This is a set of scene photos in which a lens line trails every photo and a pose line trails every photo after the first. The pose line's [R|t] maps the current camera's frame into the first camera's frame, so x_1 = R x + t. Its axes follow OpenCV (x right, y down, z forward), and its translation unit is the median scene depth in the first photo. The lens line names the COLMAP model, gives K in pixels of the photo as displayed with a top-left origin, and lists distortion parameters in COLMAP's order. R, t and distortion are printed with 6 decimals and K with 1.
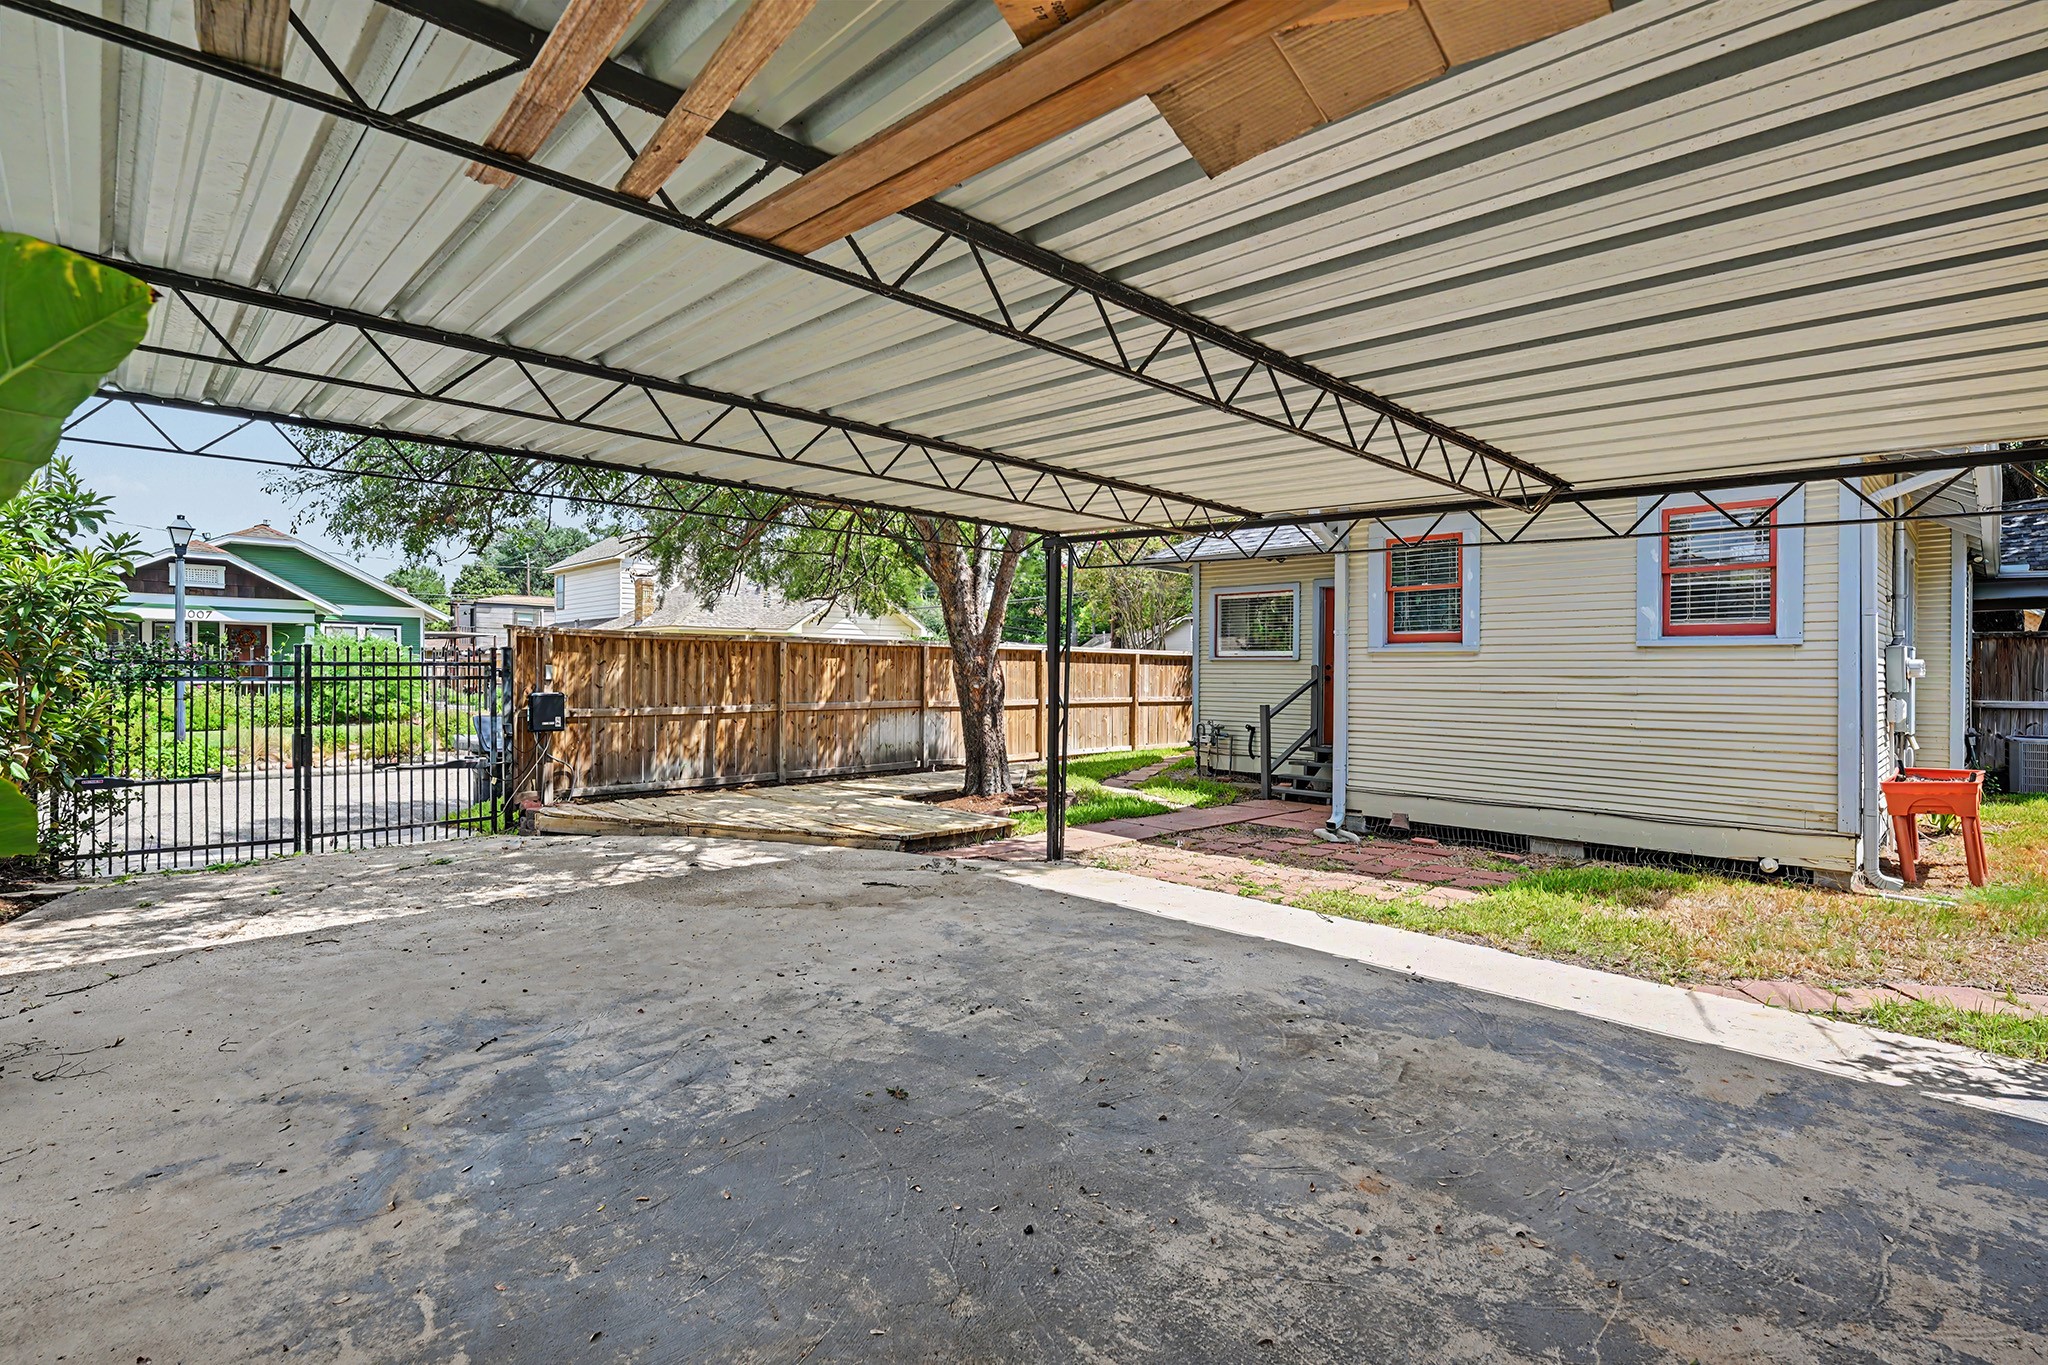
lens RADIAL K [[955.4, 0, 1018.5], [0, 955.4, 670.2], [0, 0, 1]] dist [-0.000288, -0.000119]
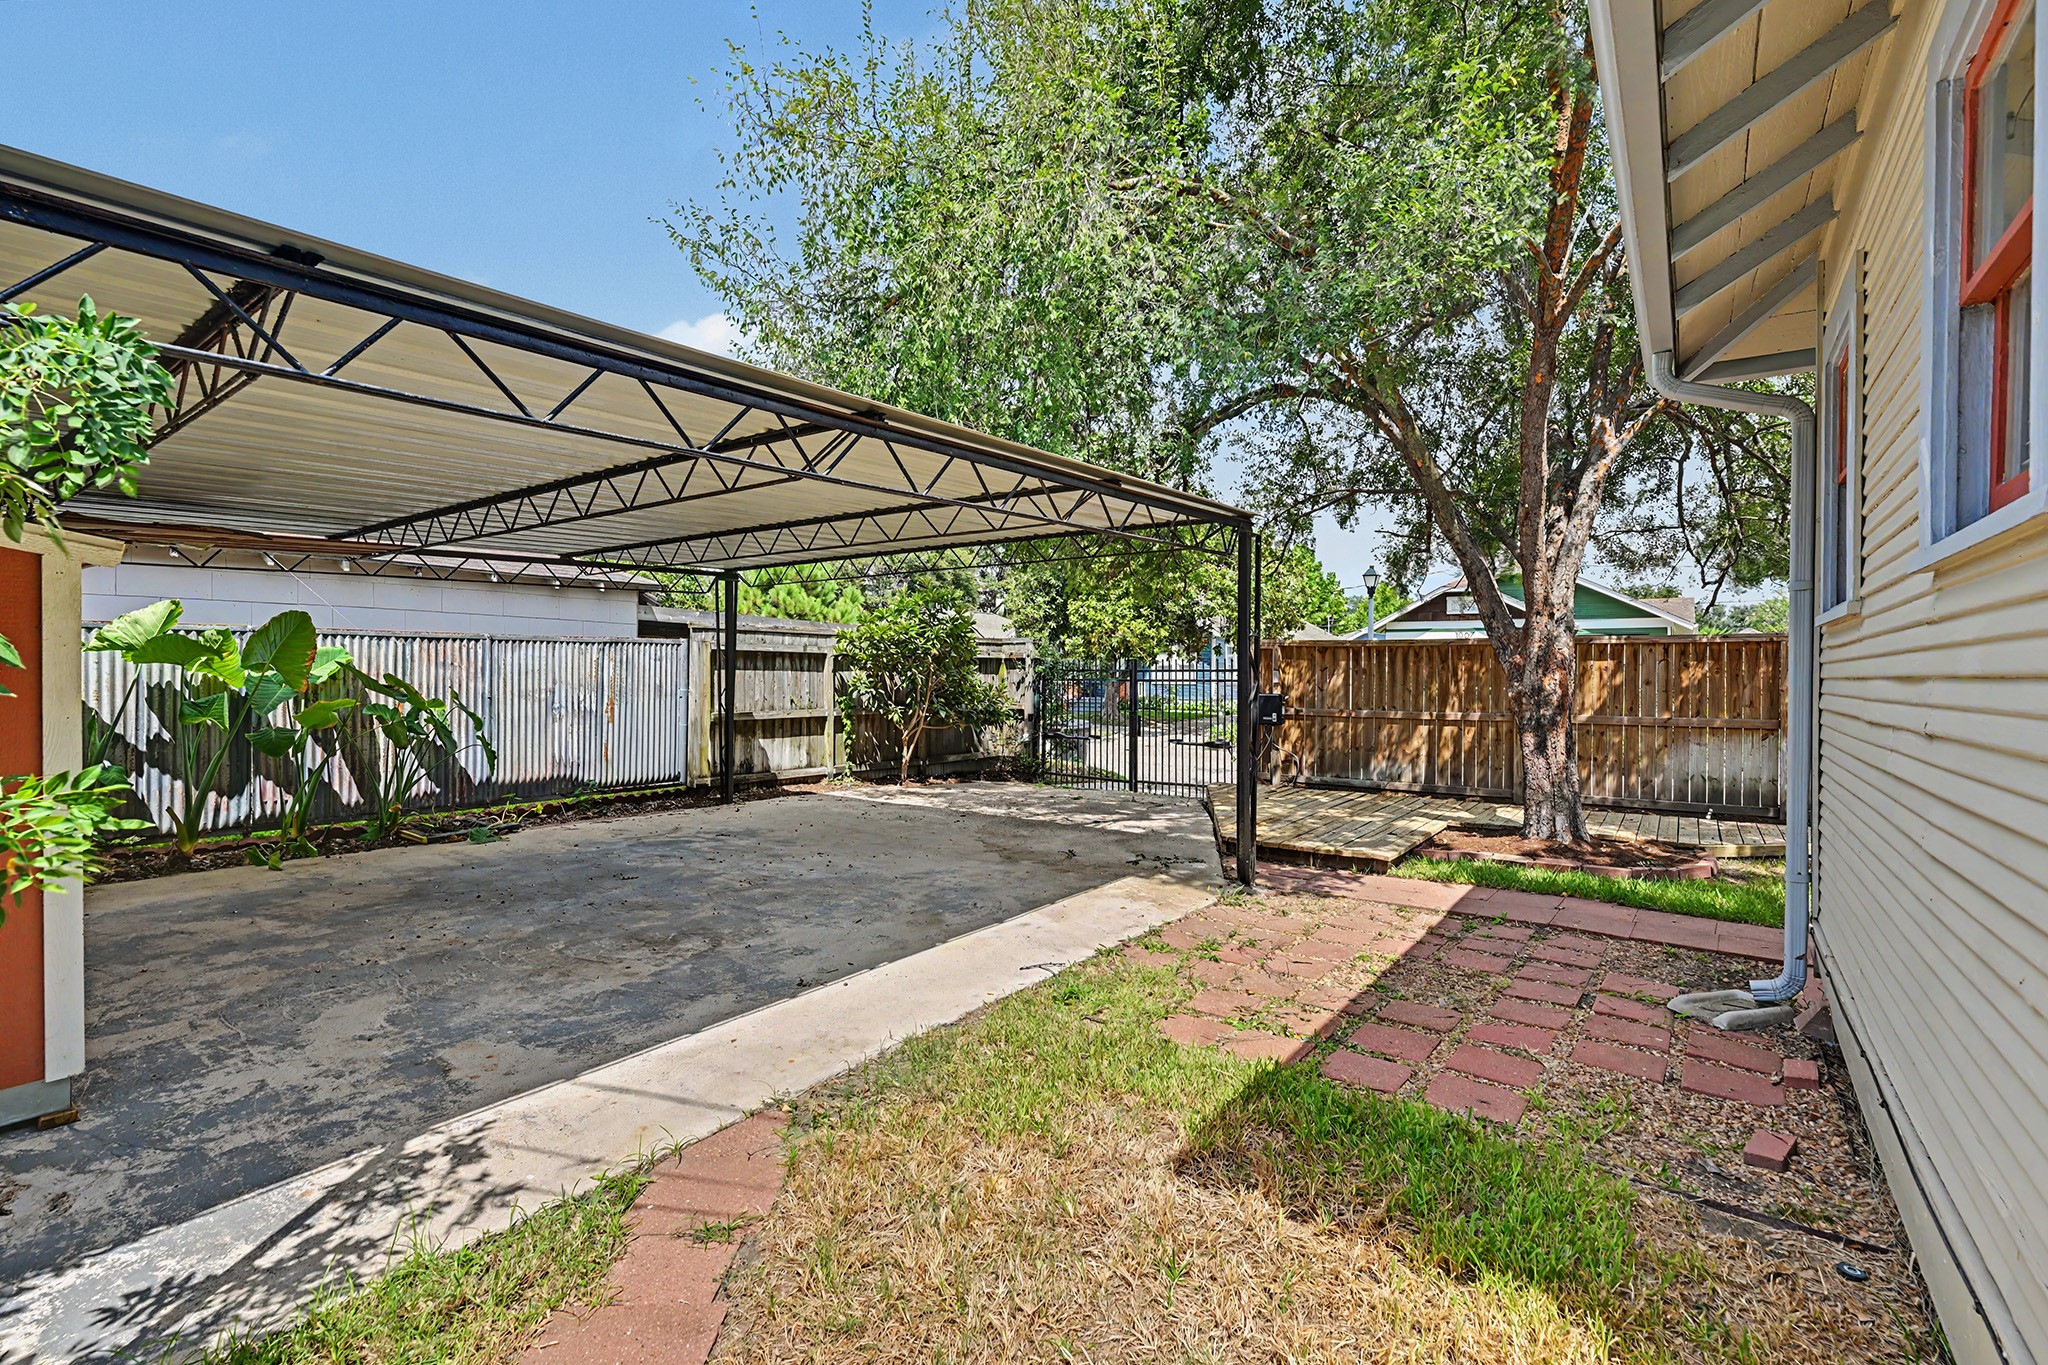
lens RADIAL K [[923.7, 0, 1009.8], [0, 923.7, 679.6], [0, 0, 1]] dist [-0.001800, -0.000053]
pose [[0.160833, 0.001012, -0.986981, 1.572970], [-0.004935, 0.999988, 0.000221, 0.016651], [0.986969, 0.004836, 0.160836, 1.206997]]
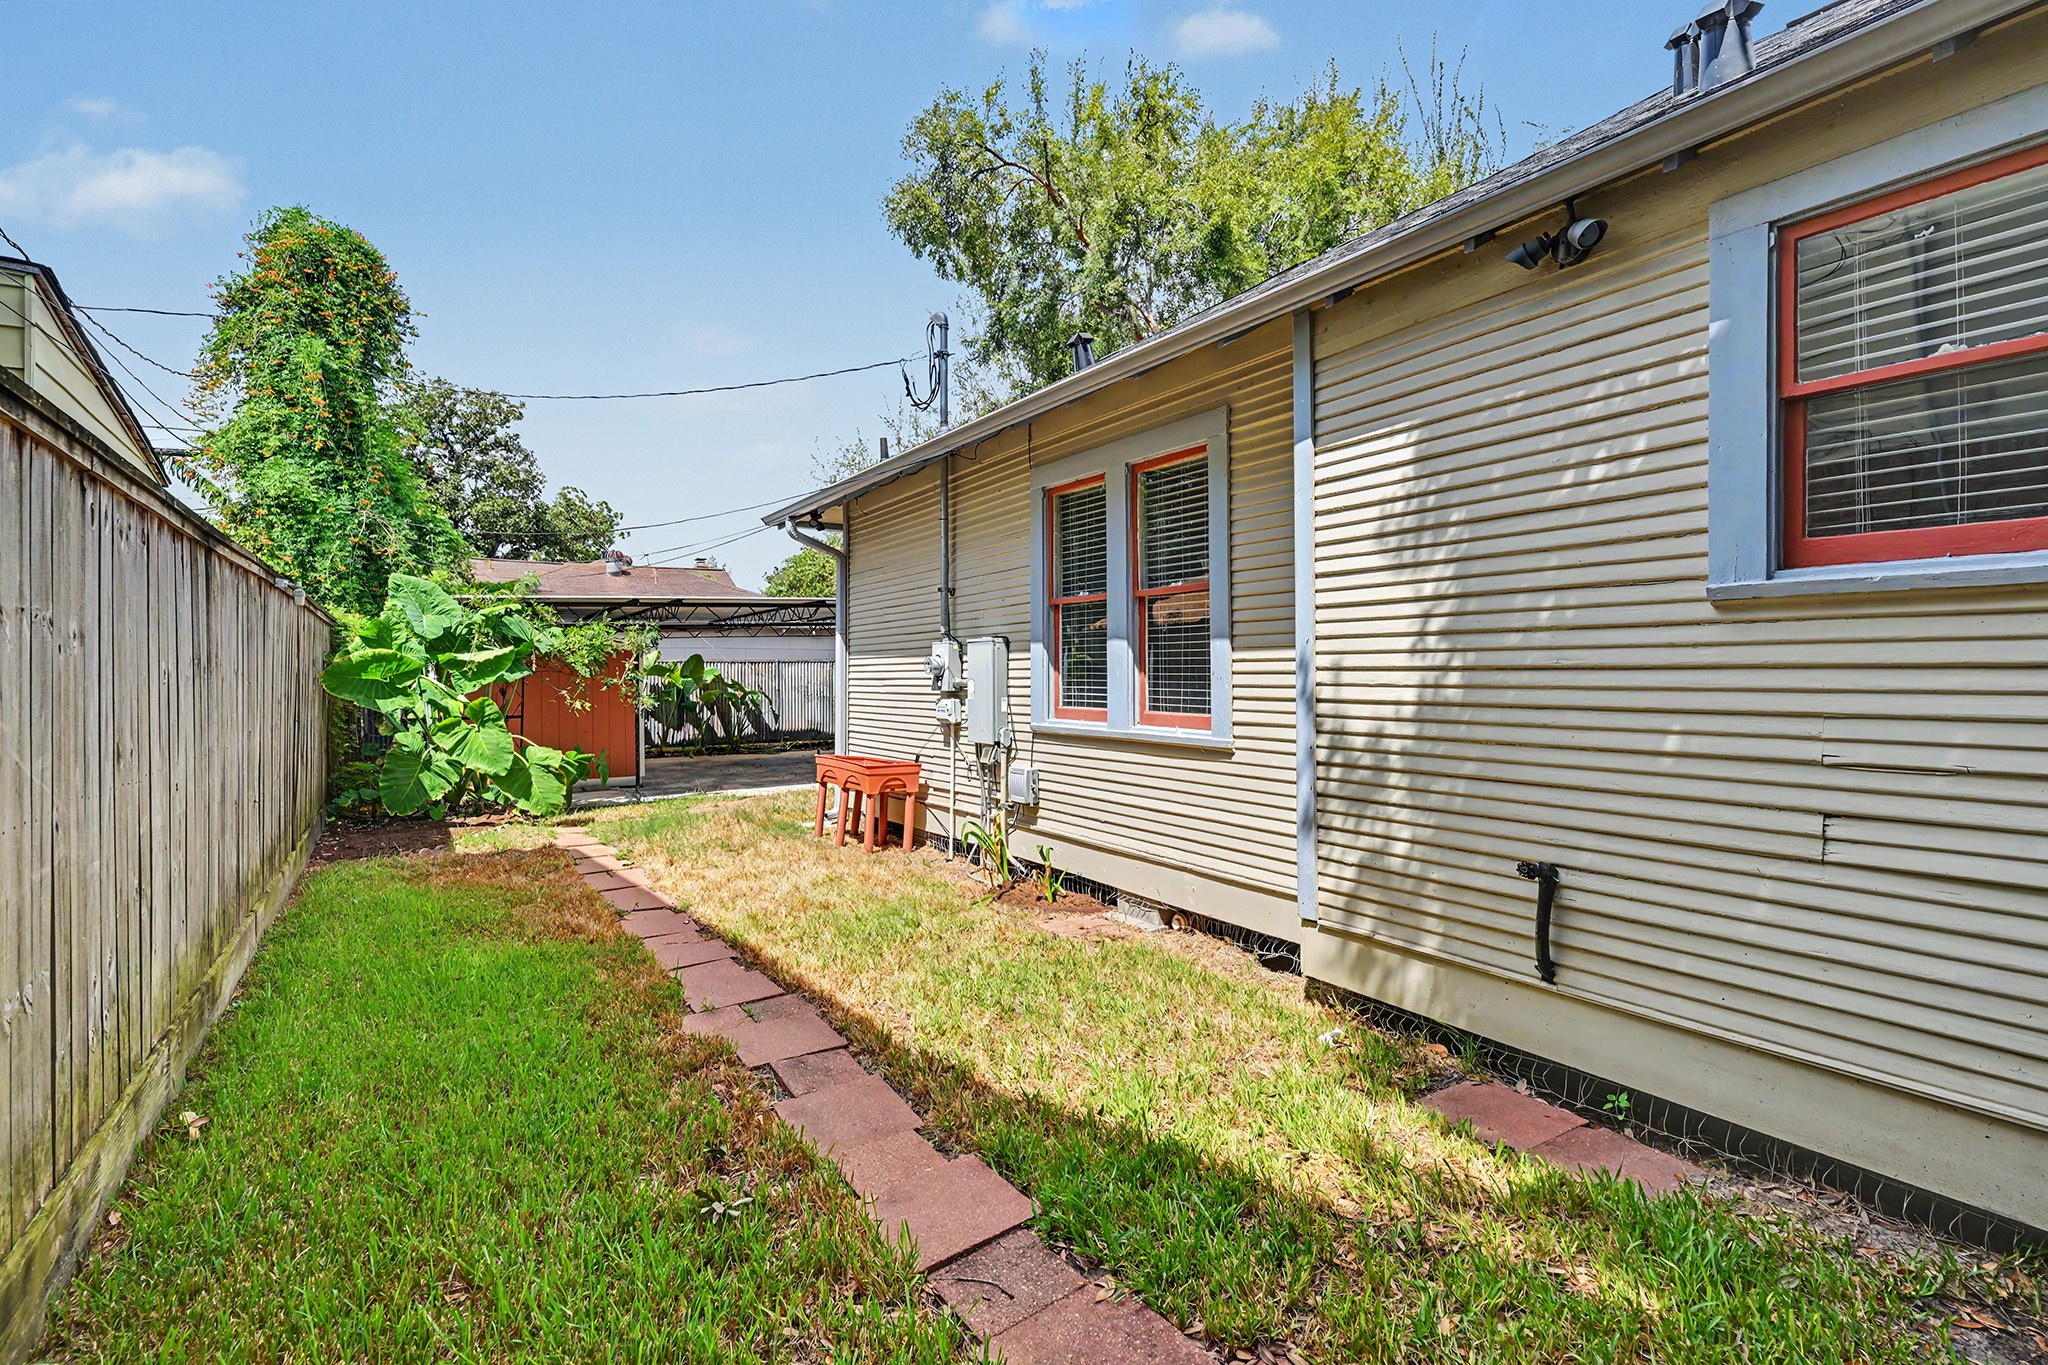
lens RADIAL K [[955.4, 0, 1031.2], [0, 955.4, 681.0], [0, 0, 1]] dist [-0.000288, -0.000119]
pose [[-0.201868, -0.005053, -0.979400, 2.911696], [0.005815, 0.999963, -0.006357, 0.043651], [0.979395, -0.006978, -0.201831, 2.075543]]
